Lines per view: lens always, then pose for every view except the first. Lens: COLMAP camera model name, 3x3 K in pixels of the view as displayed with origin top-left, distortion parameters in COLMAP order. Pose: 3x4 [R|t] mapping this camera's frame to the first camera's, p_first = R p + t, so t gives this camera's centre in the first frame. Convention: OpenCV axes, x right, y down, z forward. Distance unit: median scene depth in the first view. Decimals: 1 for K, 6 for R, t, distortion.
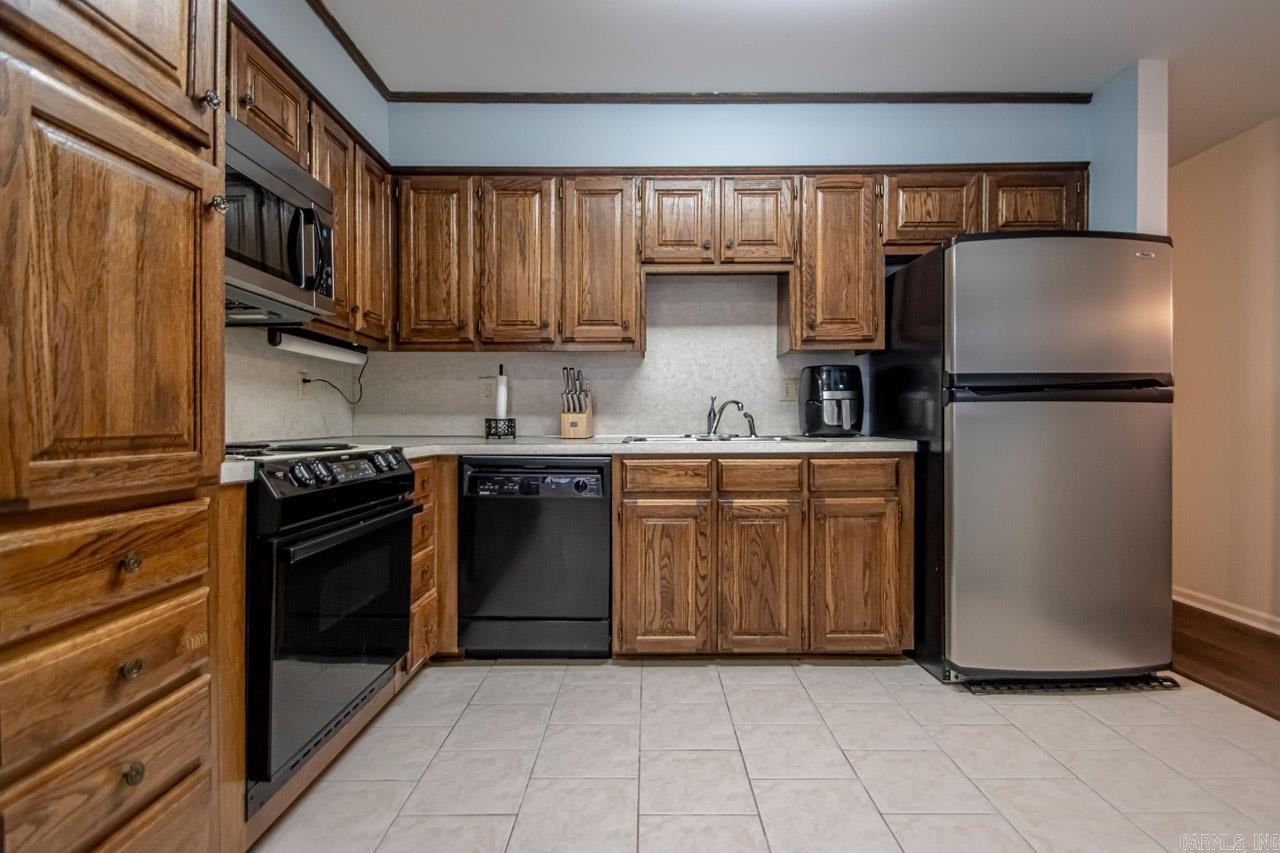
lens RADIAL K [[608.7, 0, 651.5], [0, 608.7, 428.0], [0, 0, 1]] dist [0.021499, -0.016901]
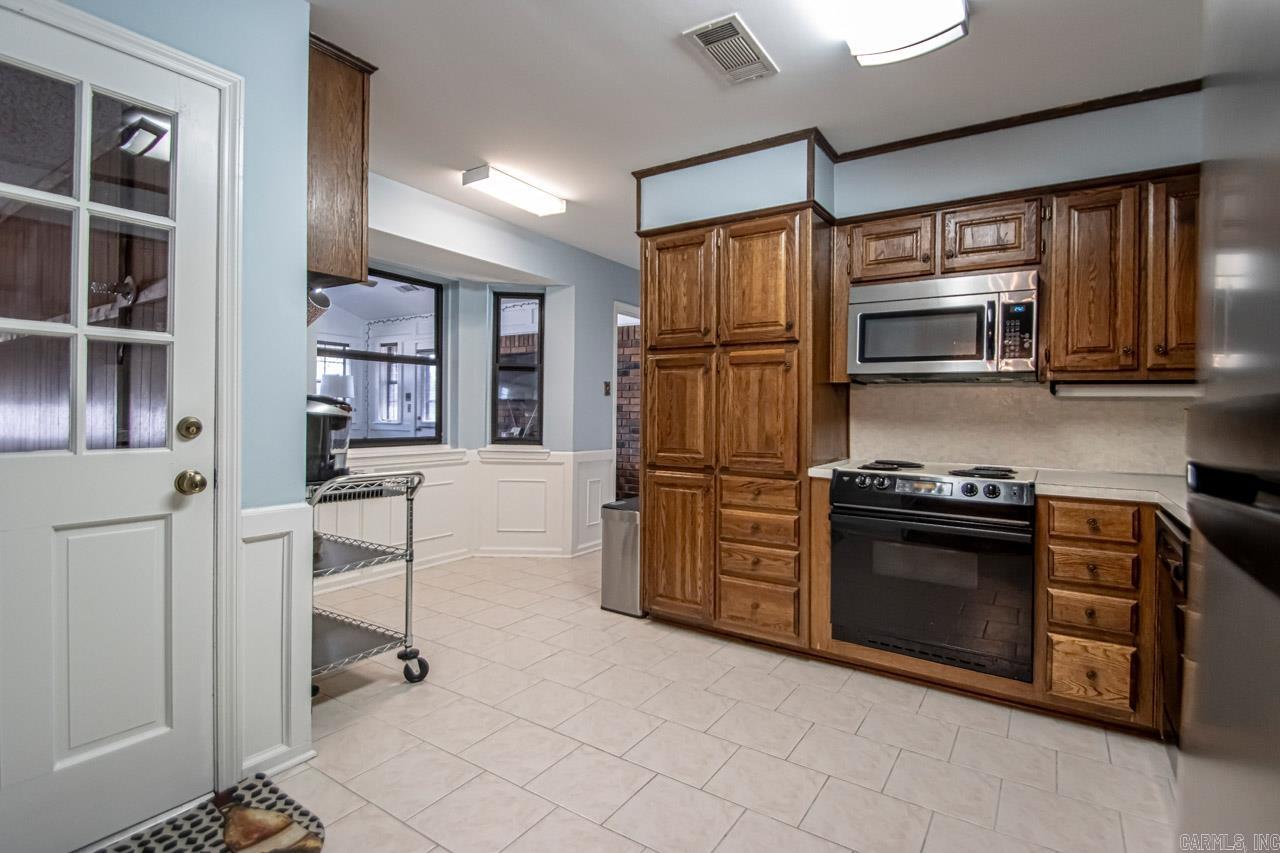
lens RADIAL K [[608.7, 0, 631.3], [0, 608.7, 434.0], [0, 0, 1]] dist [0.021499, -0.016901]
pose [[-0.564603, 0.022932, -0.825044, 0.771023], [-0.021025, 0.998890, 0.042151, -0.074717], [0.825095, 0.041145, -0.563494, 0.835452]]
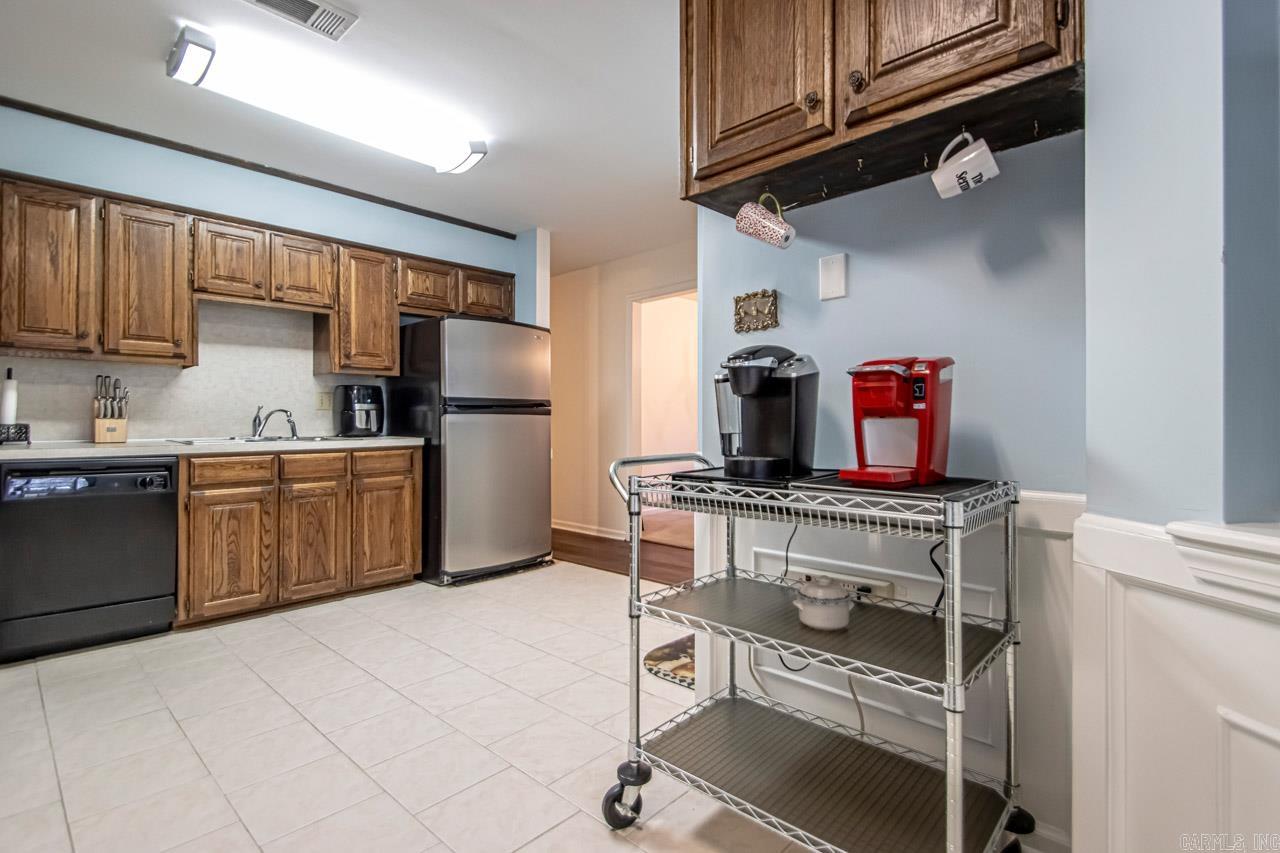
lens RADIAL K [[608.7, 0, 651.1], [0, 608.7, 414.2], [0, 0, 1]] dist [0.021499, -0.016901]
pose [[0.674384, 0.008884, 0.738328, -0.319246], [0.007496, 0.999794, -0.018876, -0.005902], [-0.738343, 0.018264, 0.674178, -0.473723]]
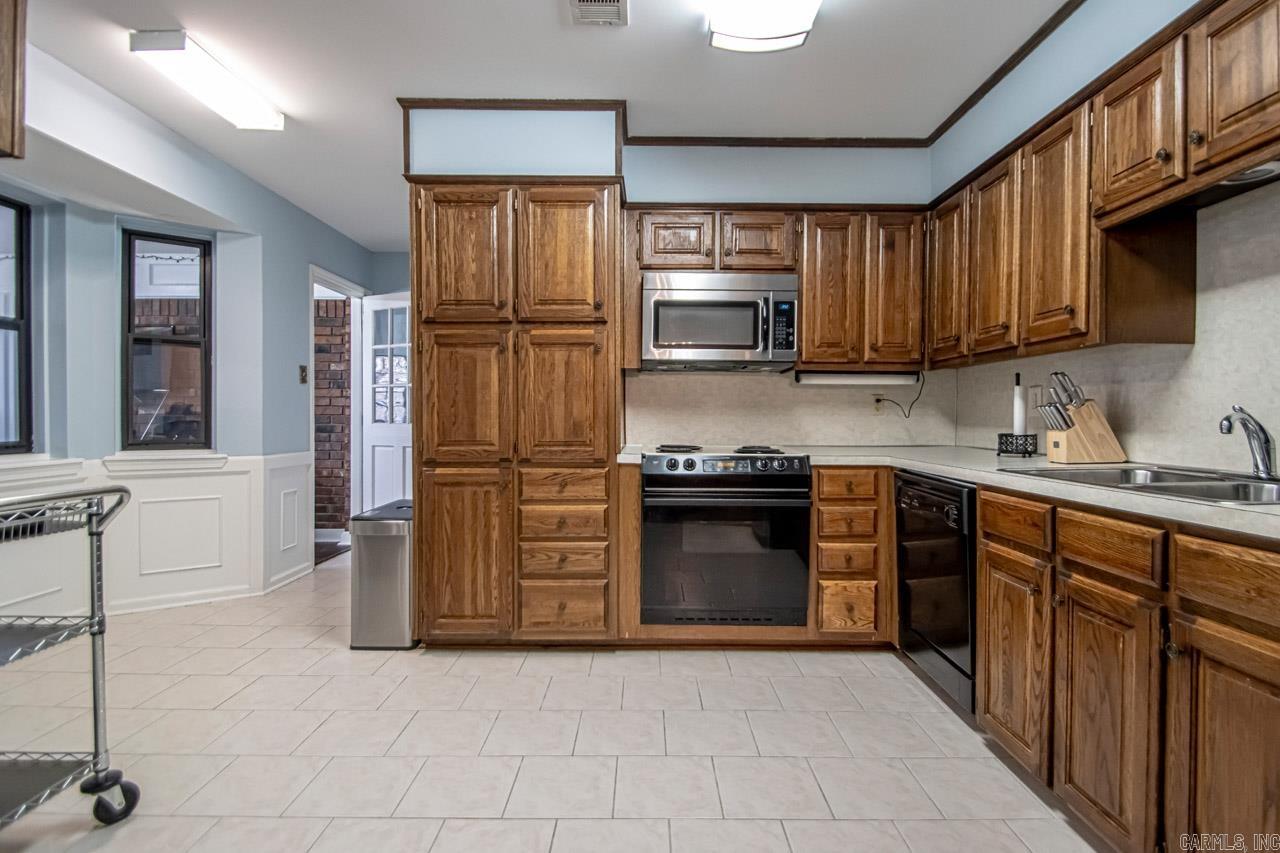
lens RADIAL K [[608.7, 0, 649.5], [0, 608.7, 430.9], [0, 0, 1]] dist [0.021499, -0.016901]
pose [[-0.002144, 0.025285, -0.999678, 0.759304], [-0.011874, 0.999609, 0.025309, -0.041761], [0.999927, 0.011925, -0.001842, 0.534037]]
